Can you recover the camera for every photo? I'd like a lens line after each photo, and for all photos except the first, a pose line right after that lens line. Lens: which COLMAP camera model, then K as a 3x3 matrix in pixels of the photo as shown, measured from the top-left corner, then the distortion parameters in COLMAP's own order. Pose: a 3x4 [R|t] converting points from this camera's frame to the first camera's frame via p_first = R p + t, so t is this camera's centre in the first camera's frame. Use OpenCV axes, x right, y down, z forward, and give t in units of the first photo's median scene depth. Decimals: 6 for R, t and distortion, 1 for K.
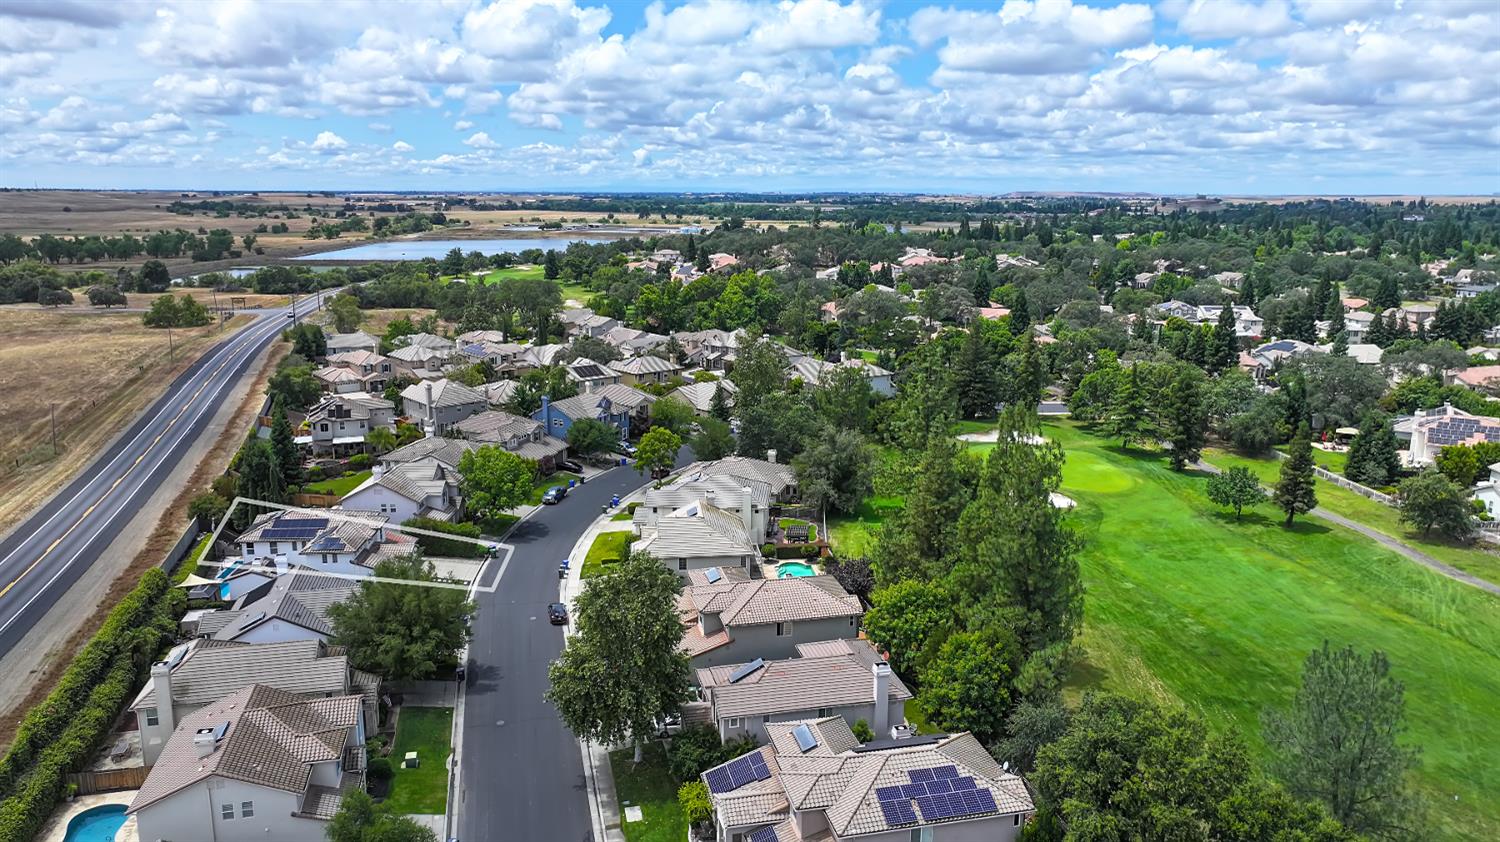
lens RADIAL K [[1058.0, 0, 750.0], [0, 1058.0, 421.0], [0, 0, 1]] dist [-0.002078, 0.011754]
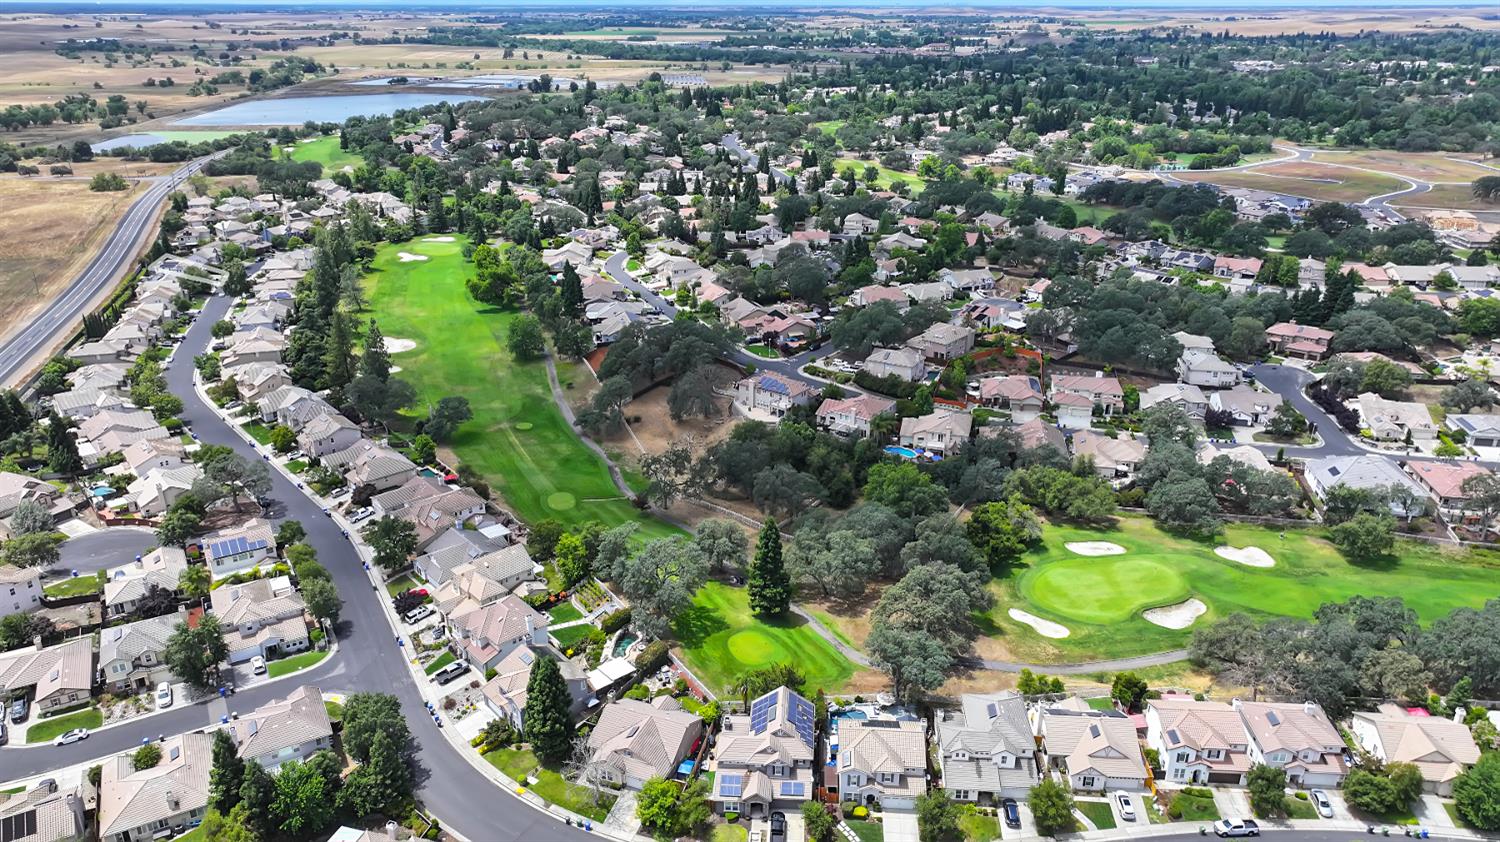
lens RADIAL K [[1058.0, 0, 750.0], [0, 1058.0, 421.0], [0, 0, 1]] dist [-0.002078, 0.011754]
pose [[0.997936, -0.026014, 0.058705, 0.654521], [0.016110, 0.986451, 0.163265, 0.034372], [-0.062156, -0.161983, 0.984834, -1.372229]]
